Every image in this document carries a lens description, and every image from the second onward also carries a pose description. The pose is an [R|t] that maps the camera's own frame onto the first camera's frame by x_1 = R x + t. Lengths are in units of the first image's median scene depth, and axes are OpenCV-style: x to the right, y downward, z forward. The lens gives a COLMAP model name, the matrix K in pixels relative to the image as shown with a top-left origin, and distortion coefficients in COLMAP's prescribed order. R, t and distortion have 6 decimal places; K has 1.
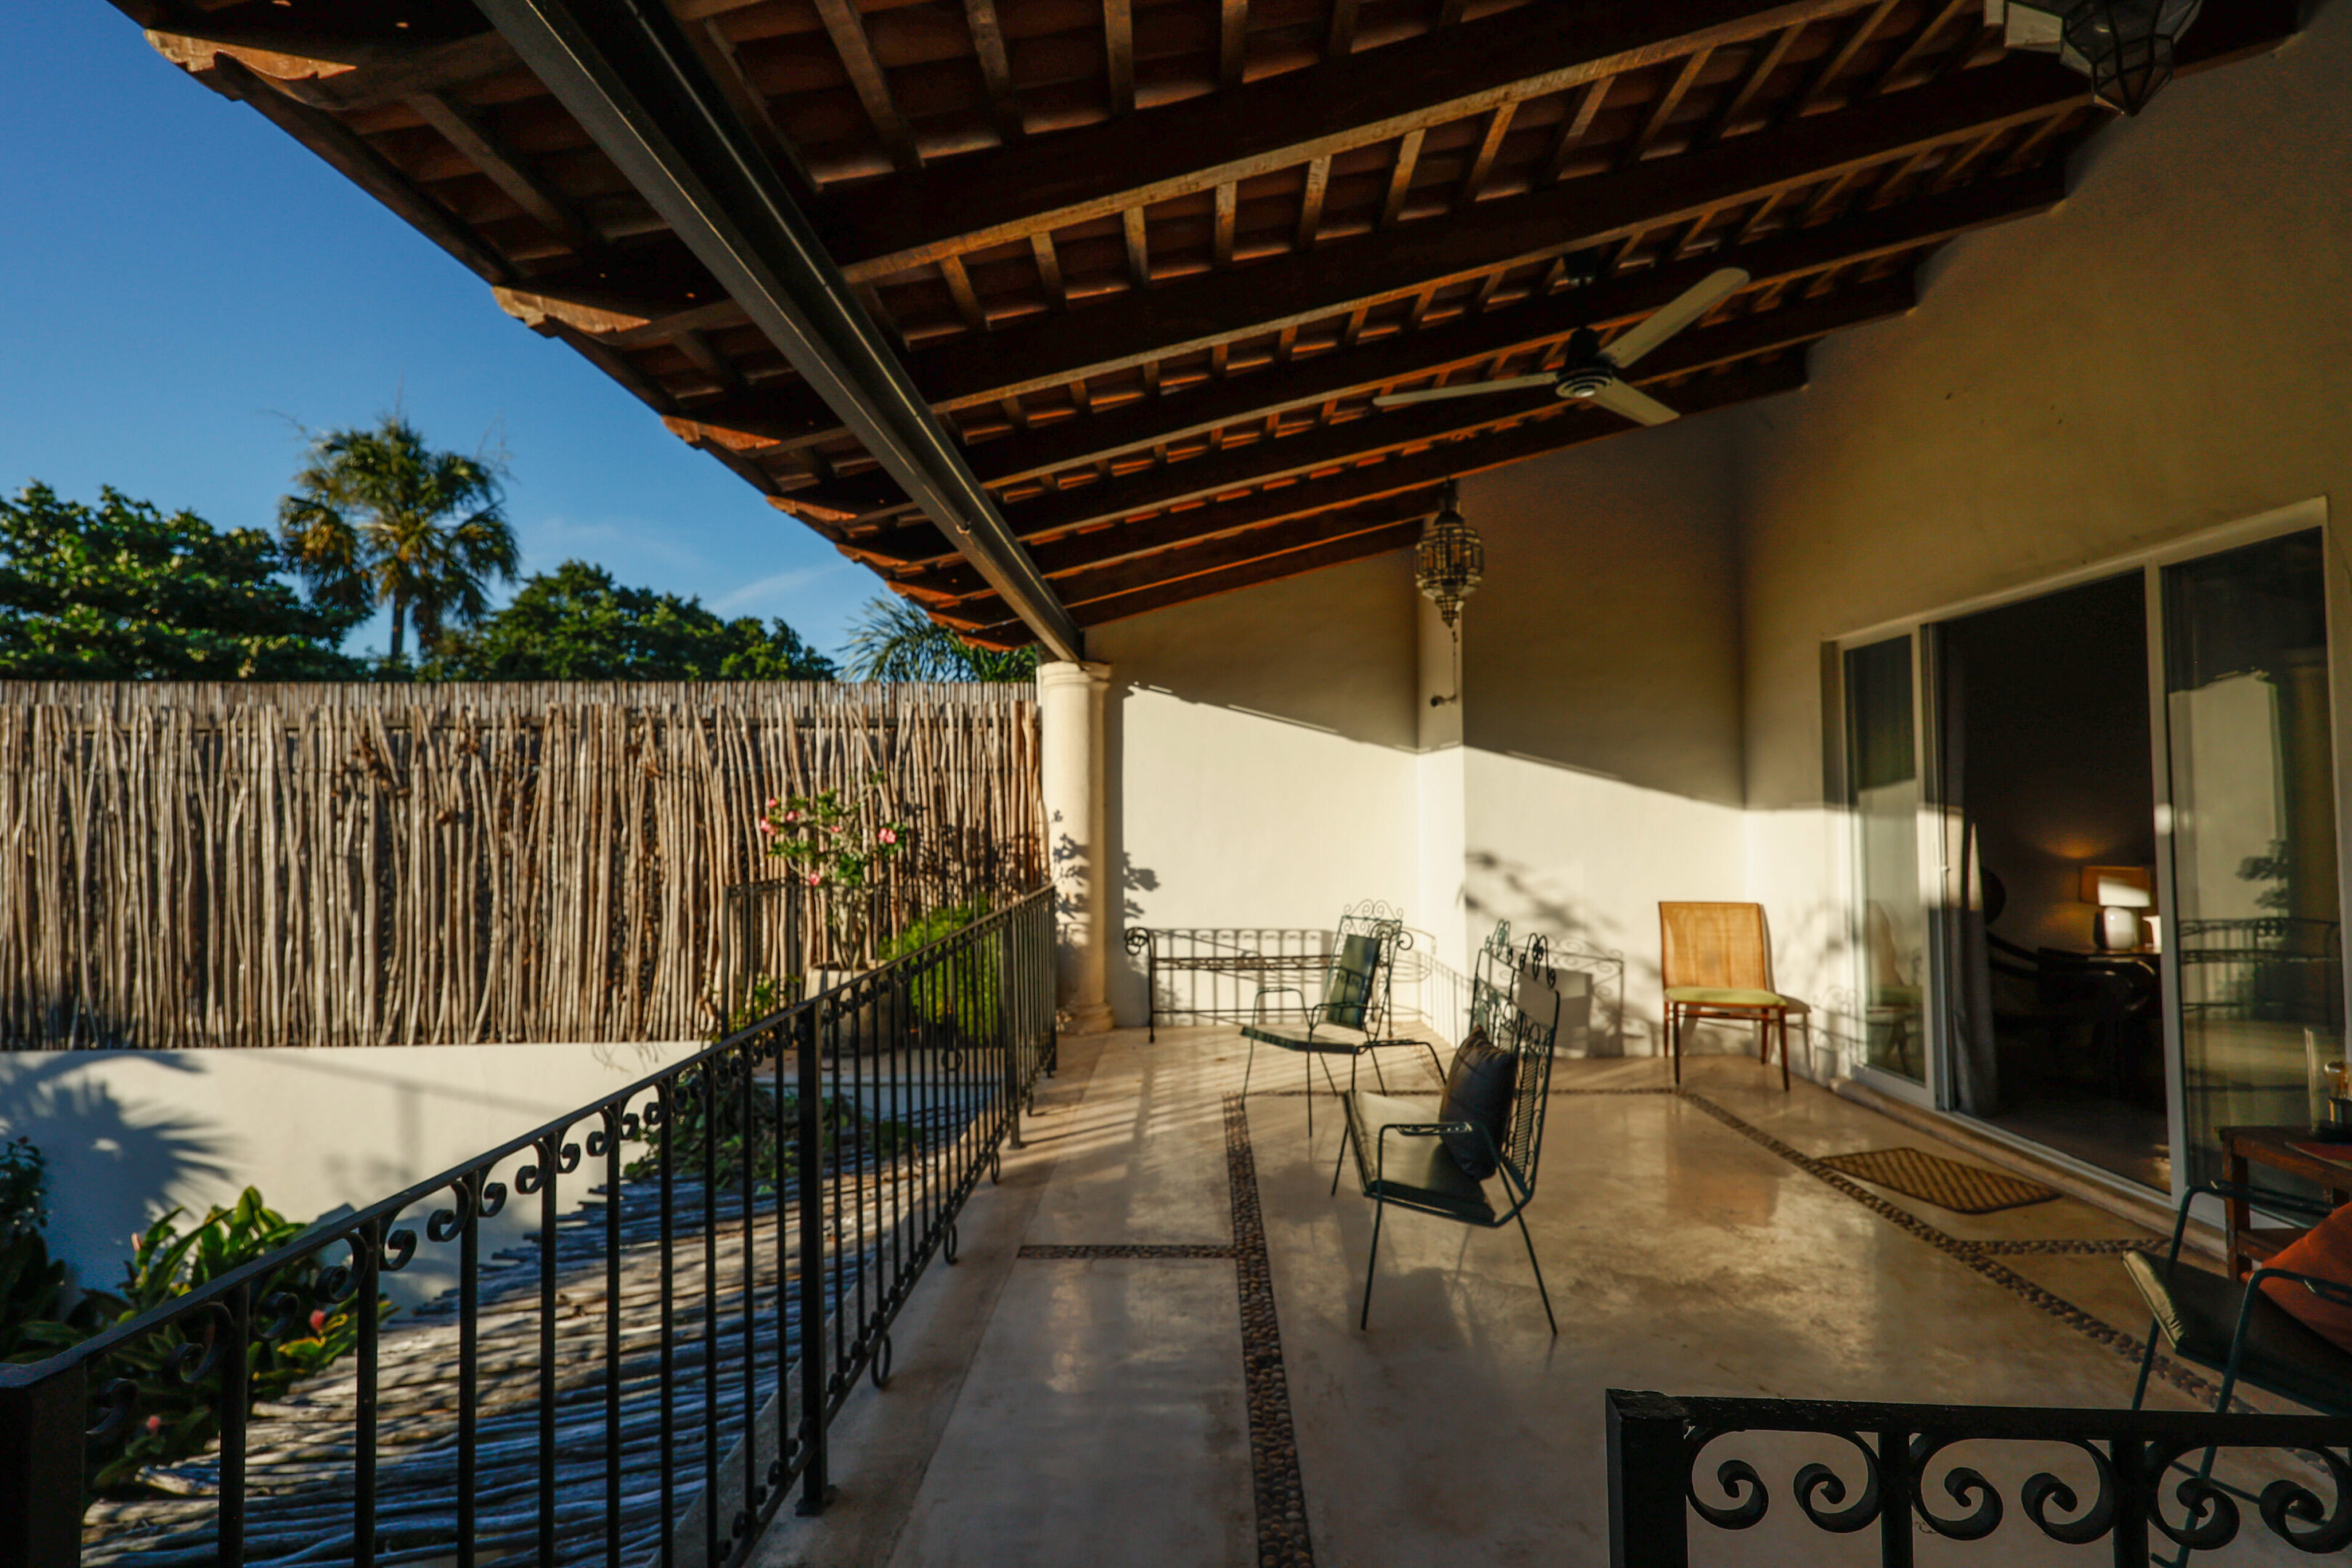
lens RADIAL K [[1046.9, 0, 1198.3], [0, 1046.9, 784.6], [0, 0, 1]] dist [0.001889, -0.000351]
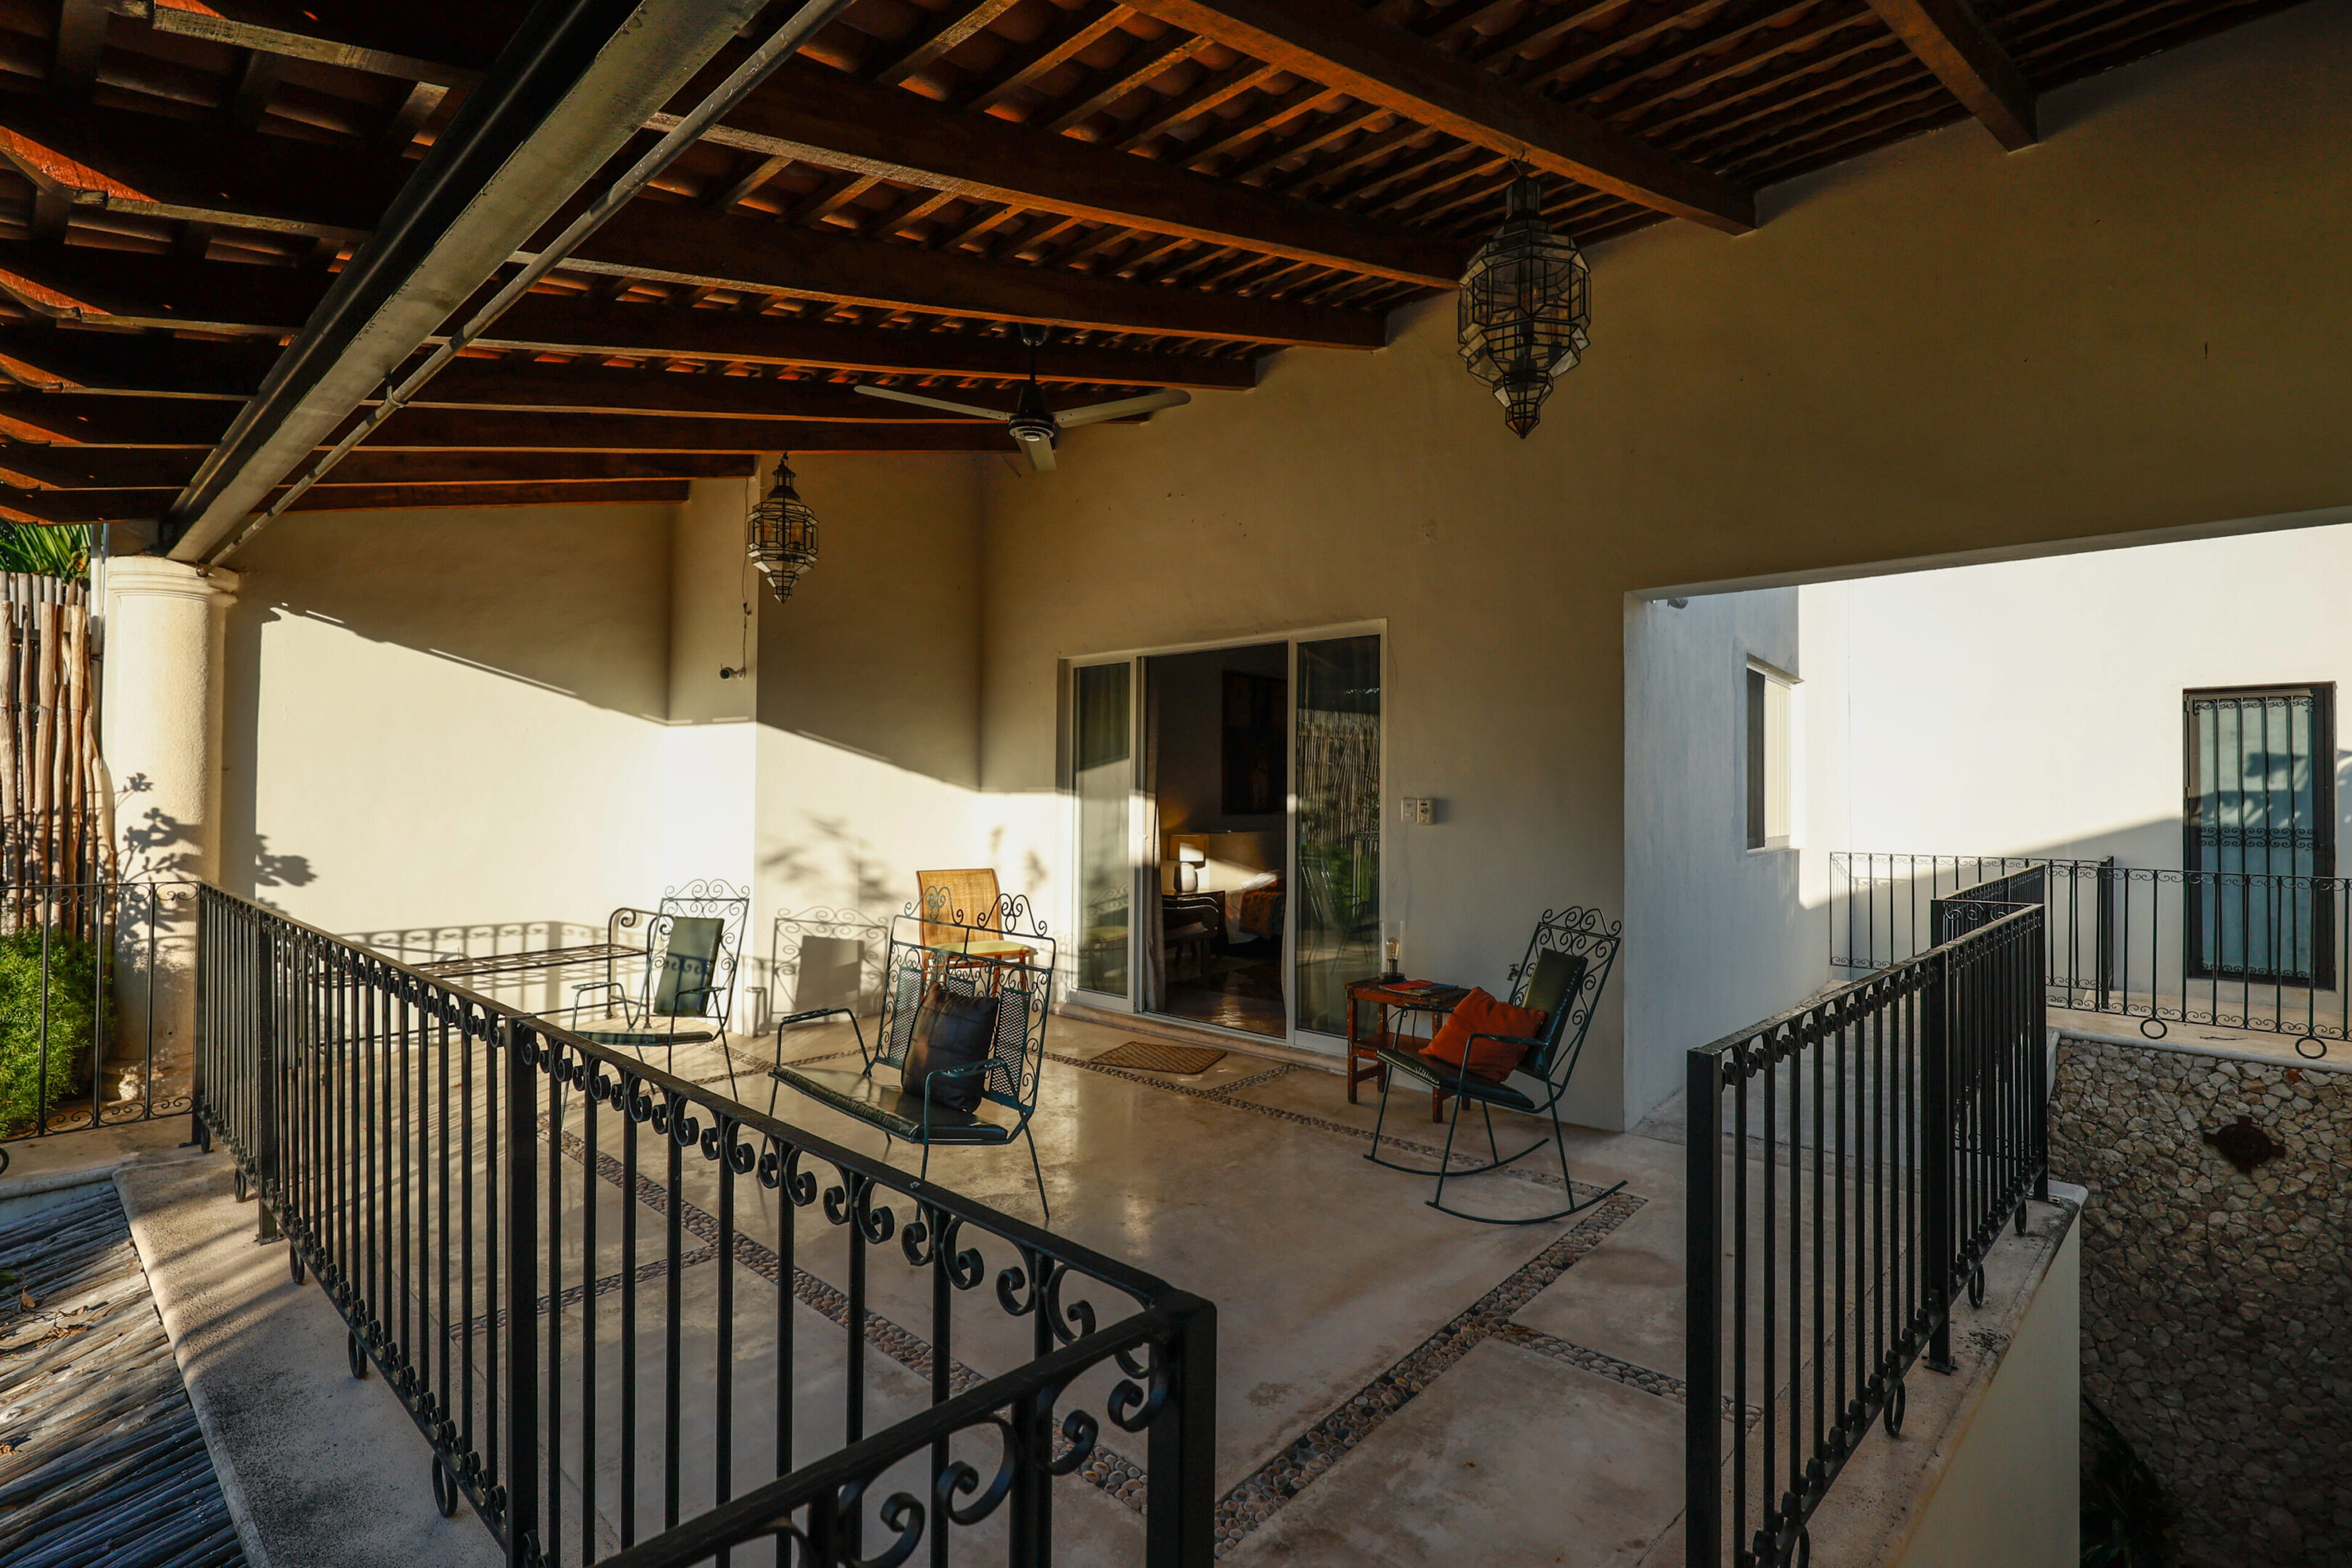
lens RADIAL K [[1046.9, 0, 1197.8], [0, 1046.9, 785.4], [0, 0, 1]] dist [0.001889, -0.000351]
pose [[0.664336, 0.021607, 0.747122, -0.204701], [-0.037538, 0.999285, 0.004478, 0.003191], [-0.746491, -0.031020, 0.664672, 0.032295]]
